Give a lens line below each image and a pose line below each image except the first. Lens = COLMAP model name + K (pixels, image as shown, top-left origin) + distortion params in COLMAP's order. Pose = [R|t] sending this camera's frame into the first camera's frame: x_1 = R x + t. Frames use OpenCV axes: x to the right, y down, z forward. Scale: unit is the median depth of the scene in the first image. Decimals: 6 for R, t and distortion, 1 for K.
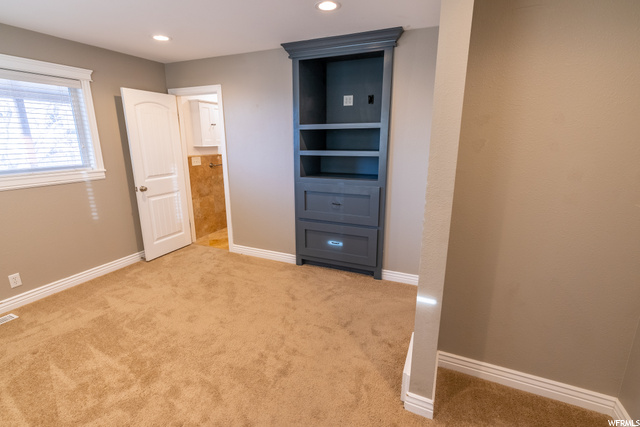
lens RADIAL K [[304.7, 0, 319.0], [0, 304.7, 212.8], [0, 0, 1]] dist [0.001834, -0.000874]
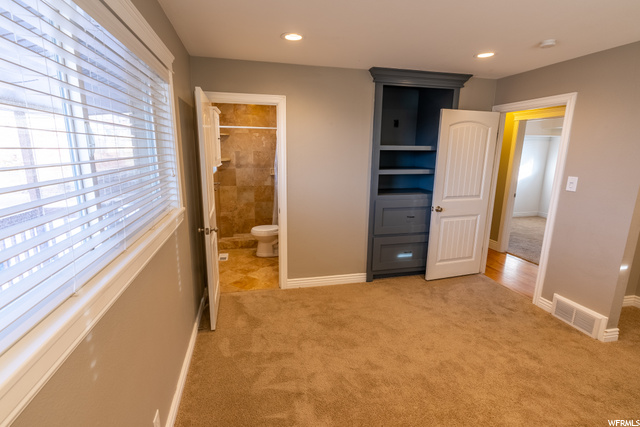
lens RADIAL K [[304.7, 0, 319.0], [0, 304.7, 212.8], [0, 0, 1]] dist [0.001834, -0.000874]
pose [[0.799277, -0.117884, 0.589288, -0.867520], [0.134105, 0.990833, 0.016319, -0.107038], [-0.585810, 0.065983, 0.807758, 0.296794]]
